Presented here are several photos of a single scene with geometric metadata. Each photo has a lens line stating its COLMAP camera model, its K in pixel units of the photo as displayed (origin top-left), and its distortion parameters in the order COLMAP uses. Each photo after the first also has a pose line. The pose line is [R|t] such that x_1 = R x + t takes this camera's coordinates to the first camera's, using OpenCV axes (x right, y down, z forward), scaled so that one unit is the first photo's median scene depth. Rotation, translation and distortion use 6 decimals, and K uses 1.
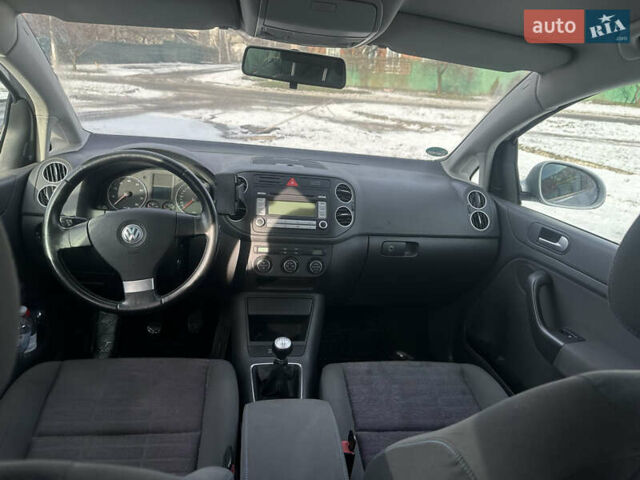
lens RADIAL K [[467.5, 0, 320.0], [0, 467.5, 240.0], [0, 0, 1]] dist [0.059357, -0.075735]
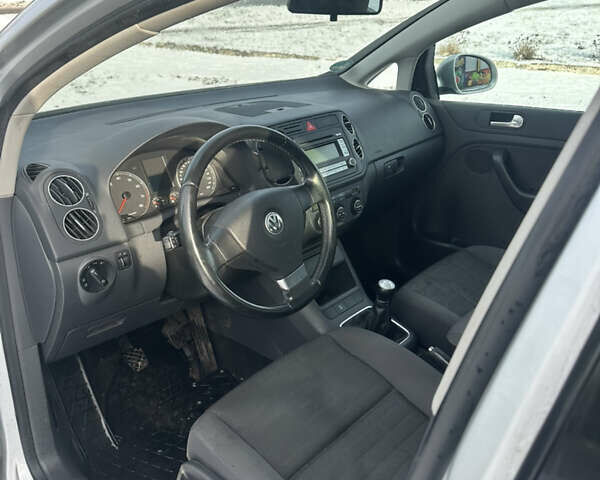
lens RADIAL K [[587.9, 0, 300.0], [0, 587.9, 240.0], [0, 0, 1]] dist [0.185270, -0.439323]
pose [[0.759182, -0.340637, 0.554625, -0.789395], [0.280707, 0.940152, 0.193180, -0.144463], [-0.587236, 0.009029, 0.809366, 0.087035]]
